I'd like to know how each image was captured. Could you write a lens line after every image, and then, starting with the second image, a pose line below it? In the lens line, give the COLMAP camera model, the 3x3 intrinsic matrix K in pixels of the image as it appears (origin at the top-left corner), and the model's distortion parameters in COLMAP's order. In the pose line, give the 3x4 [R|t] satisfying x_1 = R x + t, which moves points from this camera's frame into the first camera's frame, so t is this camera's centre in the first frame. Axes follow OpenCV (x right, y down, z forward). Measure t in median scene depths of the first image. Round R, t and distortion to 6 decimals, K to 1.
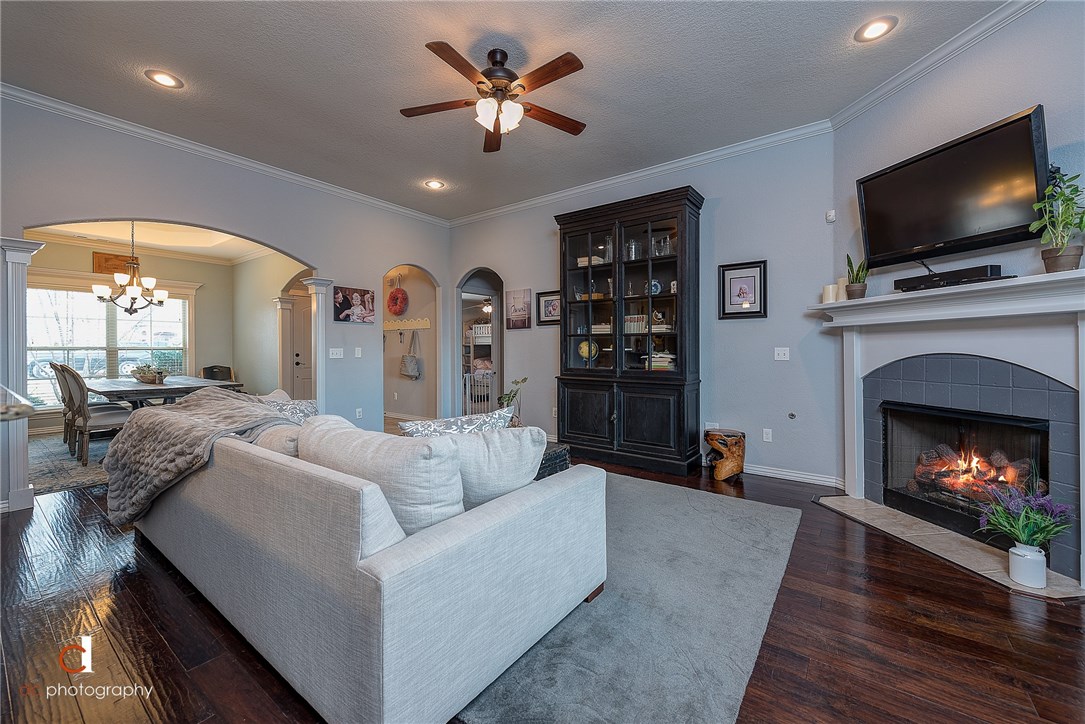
lens RADIAL K [[431.0, 0, 545.9], [0, 431.0, 349.4], [0, 0, 1]] dist [0.002624, -0.000038]
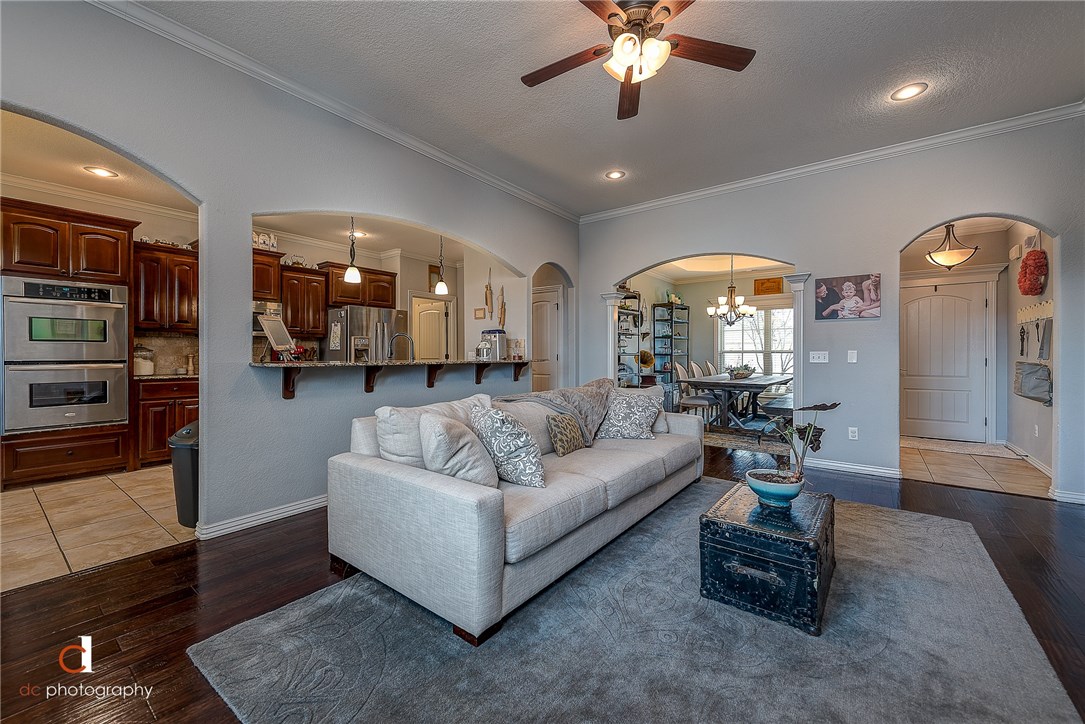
lens RADIAL K [[427.4, 0, 542.2], [0, 427.4, 354.8], [0, 0, 1]] dist [0.008813, -0.000489]
pose [[-0.023073, 0.006060, -0.999715, 0.370180], [-0.002174, 0.999979, 0.006112, 0.000810], [0.999731, 0.002314, -0.023059, 0.453391]]
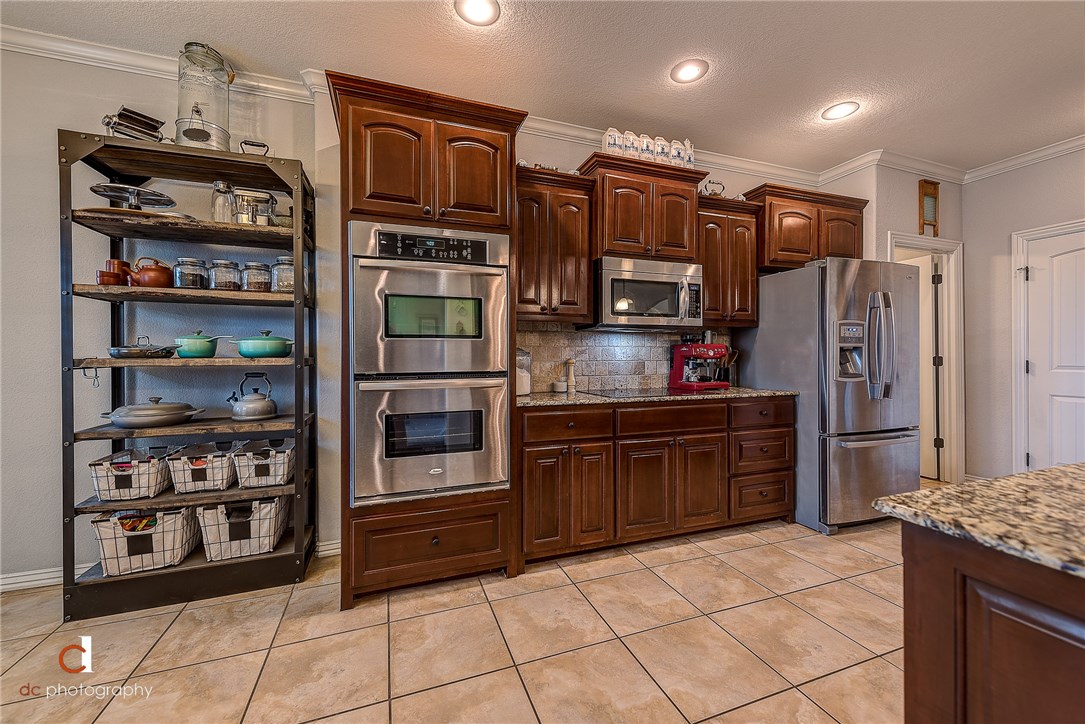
lens RADIAL K [[425.4, 0, 543.4], [0, 425.4, 357.7], [0, 0, 1]] dist [0.012127, -0.000058]
pose [[-0.551997, 0.009690, -0.833790, -0.067877], [0.006068, 0.999953, 0.007604, 0.000162], [0.833824, -0.000862, -0.552029, -0.062166]]
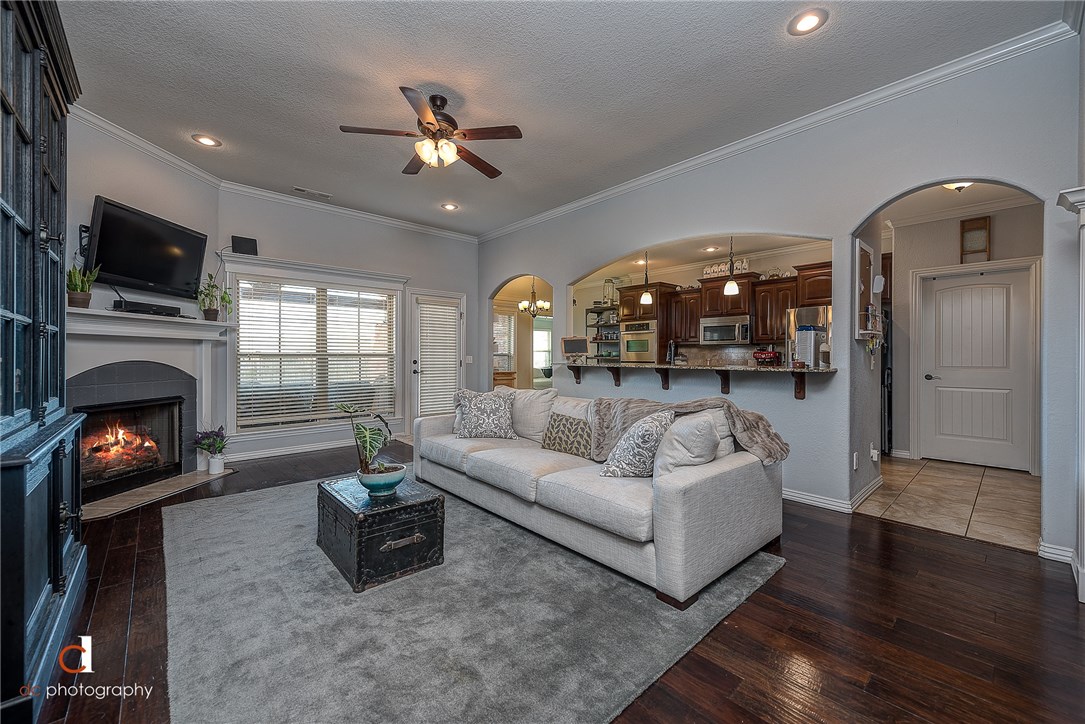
lens RADIAL K [[427.4, 0, 542.2], [0, 427.4, 354.8], [0, 0, 1]] dist [0.008813, -0.000489]
pose [[-0.978361, 0.000636, 0.206905, -0.326650], [-0.000405, 0.999987, -0.004992, 0.001867], [-0.206905, -0.004968, -0.978348, 1.093989]]
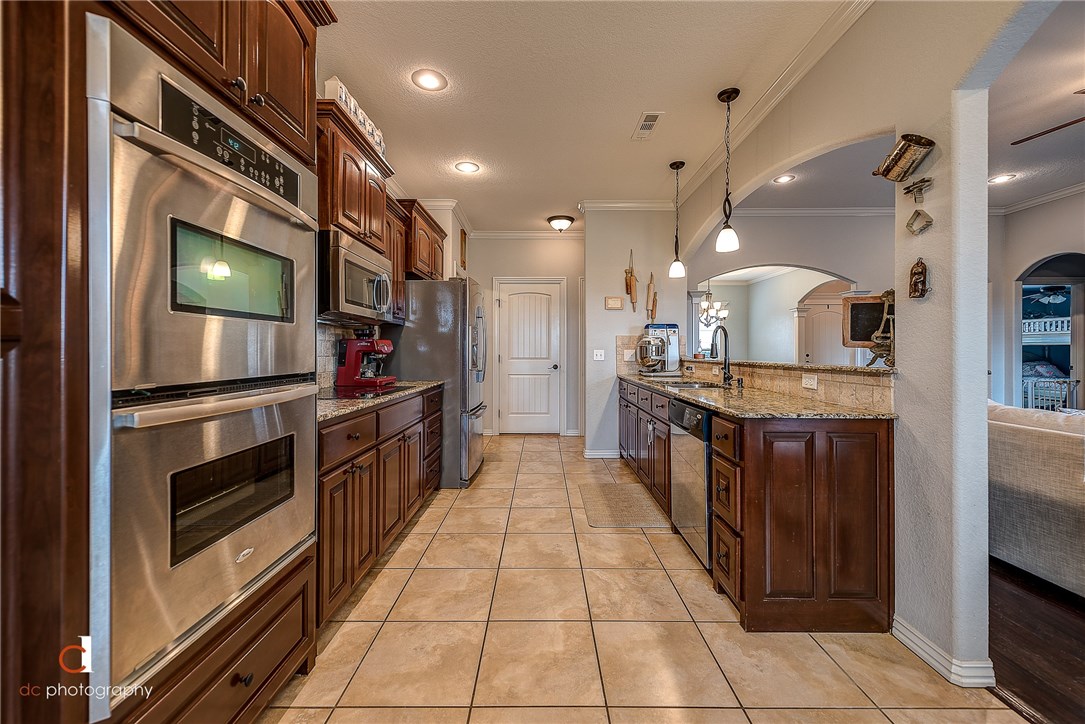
lens RADIAL K [[427.4, 0, 542.2], [0, 427.4, 354.8], [0, 0, 1]] dist [0.008813, -0.000489]
pose [[0.585318, 0.012309, -0.810710, -0.070254], [-0.003641, 0.999915, 0.012553, 0.000188], [0.810796, -0.004395, 0.585313, -0.368417]]
